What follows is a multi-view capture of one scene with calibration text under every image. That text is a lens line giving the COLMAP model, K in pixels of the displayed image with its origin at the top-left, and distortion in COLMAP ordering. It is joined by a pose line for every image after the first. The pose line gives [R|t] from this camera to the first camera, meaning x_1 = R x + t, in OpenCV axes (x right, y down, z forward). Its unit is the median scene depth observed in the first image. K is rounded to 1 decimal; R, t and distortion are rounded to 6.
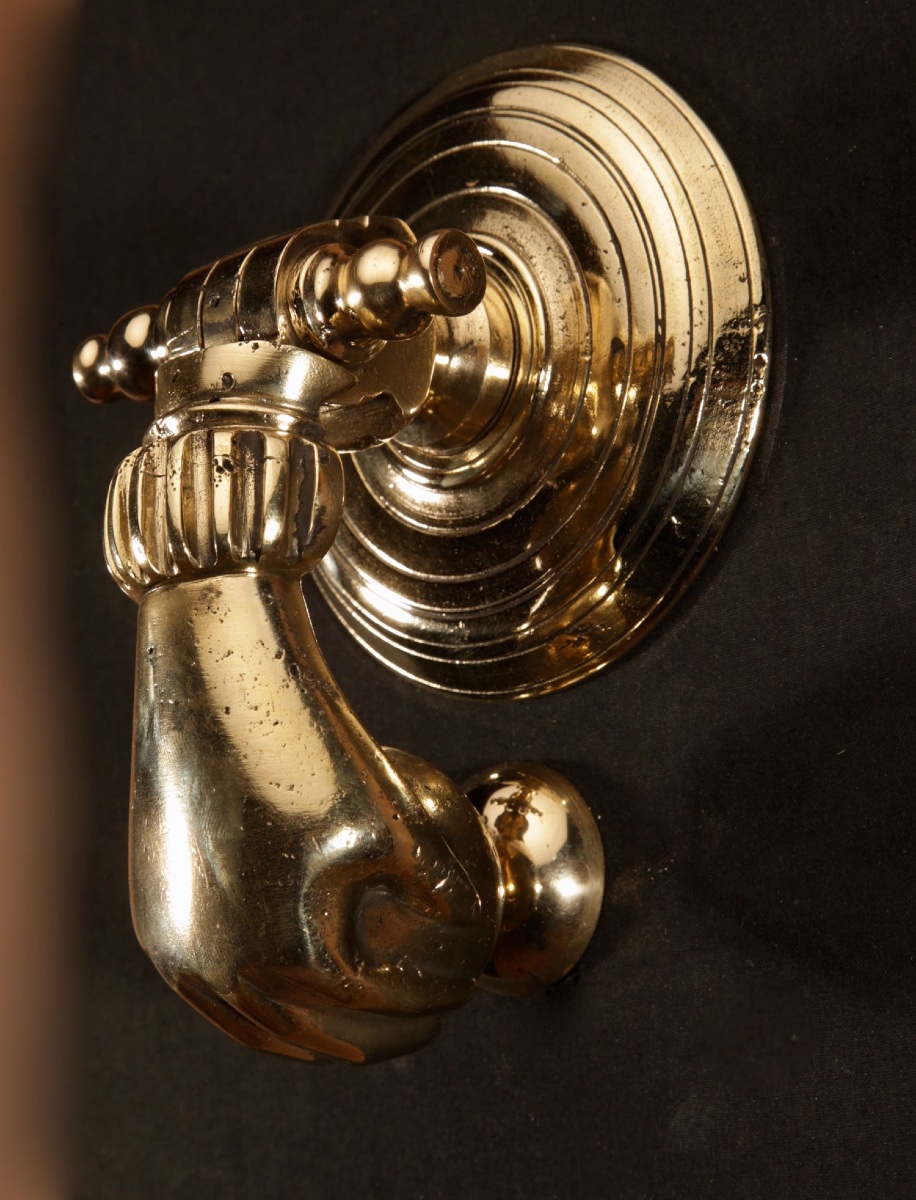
lens RADIAL K [[3315.3, 0, 457.9], [0, 3315.3, 599.7], [0, 0, 1]] dist [-0.345951, 0.000000]
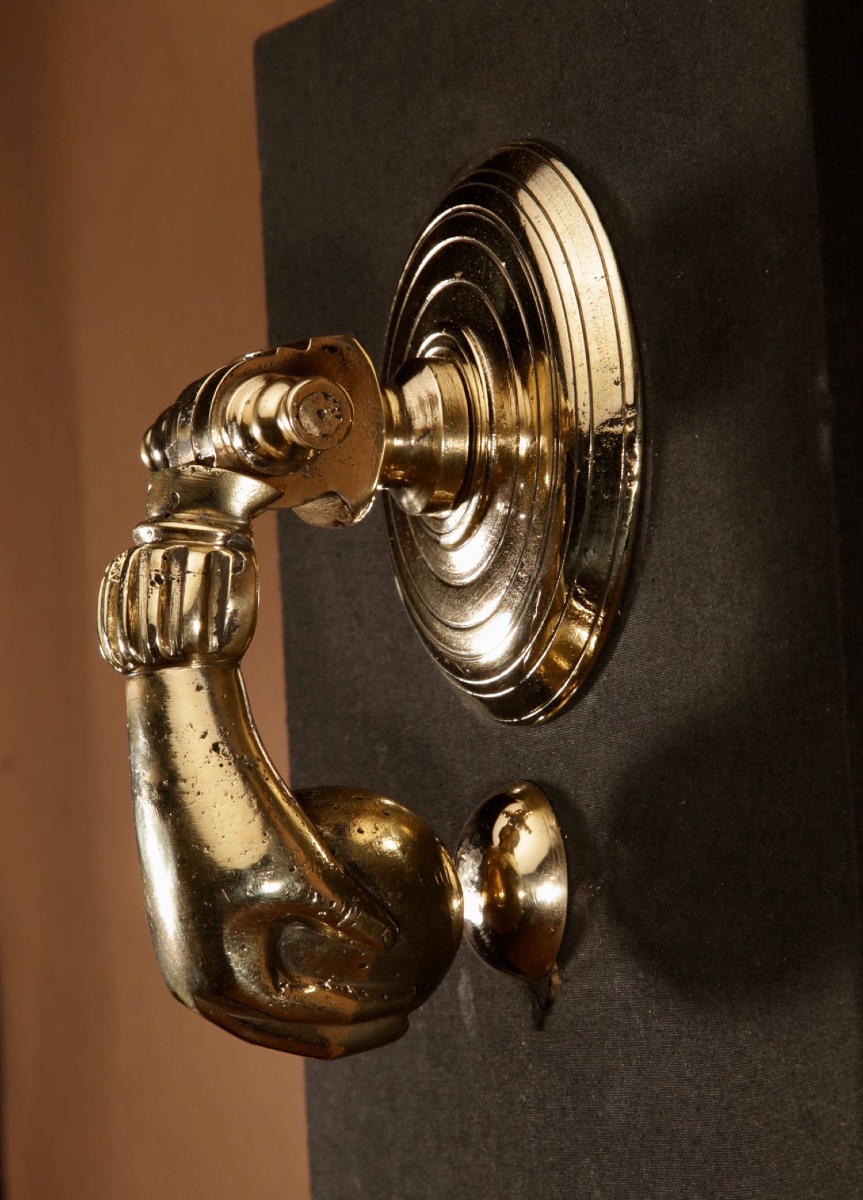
lens RADIAL K [[3783.9, 0, 430.4], [0, 3783.9, 597.6], [0, 0, 1]] dist [-0.783714, 0.000000]
pose [[0.960212, -0.028704, -0.277795, 0.384600], [0.051841, 0.995736, 0.076305, -0.126112], [0.274420, -0.087670, 0.957605, -0.272893]]
